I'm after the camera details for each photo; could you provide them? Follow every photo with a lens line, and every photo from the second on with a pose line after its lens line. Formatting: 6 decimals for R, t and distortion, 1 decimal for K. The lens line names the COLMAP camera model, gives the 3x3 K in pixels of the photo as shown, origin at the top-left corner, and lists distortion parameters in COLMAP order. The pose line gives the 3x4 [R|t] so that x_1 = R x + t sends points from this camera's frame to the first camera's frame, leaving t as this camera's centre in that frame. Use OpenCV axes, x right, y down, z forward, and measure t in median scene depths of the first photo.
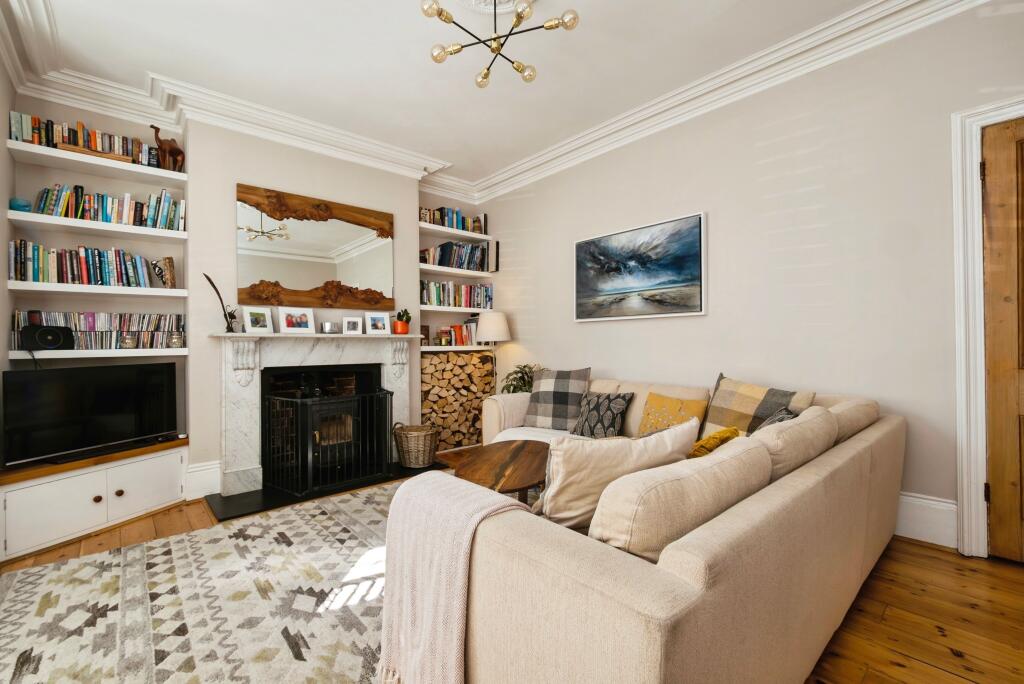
lens RADIAL K [[435.7, 0, 503.5], [0, 435.7, 341.2], [0, 0, 1]] dist [-0.006636, -0.000044]
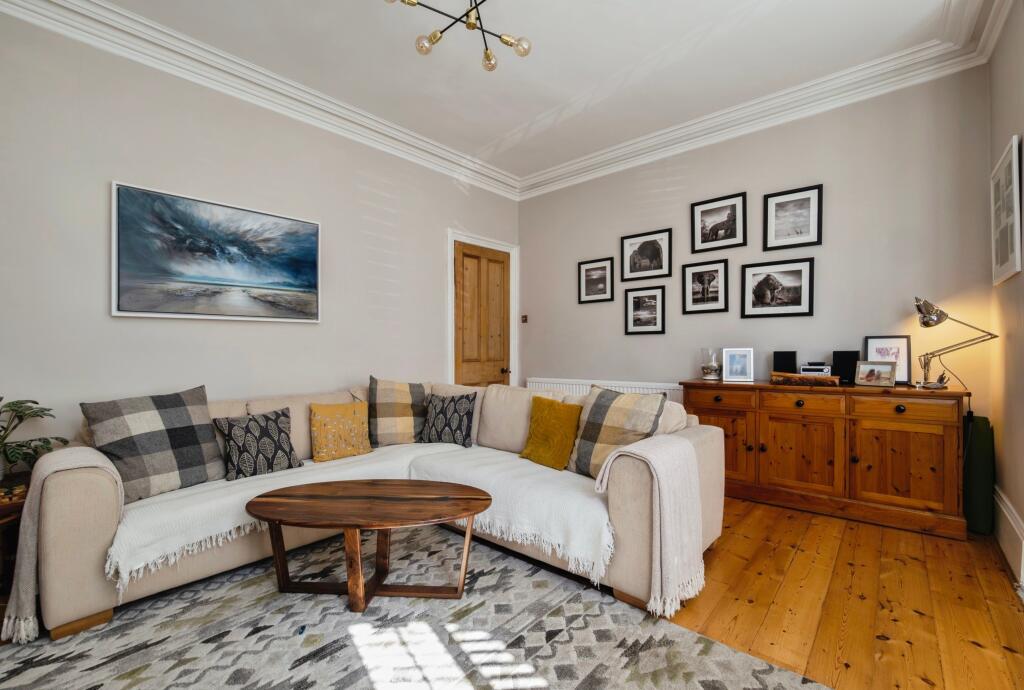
lens RADIAL K [[435.7, 0, 509.3], [0, 435.7, 349.6], [0, 0, 1]] dist [-0.006636, -0.000044]
pose [[-0.100038, -0.001971, 0.994982, -0.529879], [-0.008970, 0.999959, 0.001079, -0.002410], [-0.994943, -0.008817, -0.100051, 0.567393]]
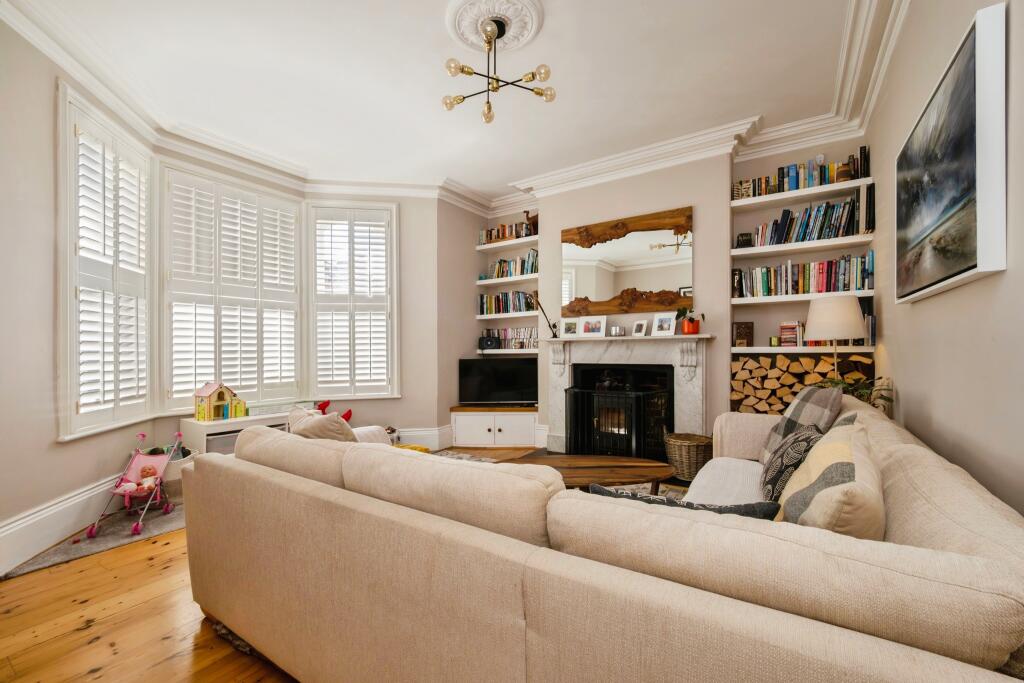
lens RADIAL K [[435.7, 0, 504.5], [0, 435.7, 345.6], [0, 0, 1]] dist [-0.006636, -0.000044]
pose [[0.256087, 0.000508, -0.966654, 0.624514], [0.015764, 0.999865, 0.004701, -0.003301], [0.966525, -0.016442, 0.256044, 0.419126]]
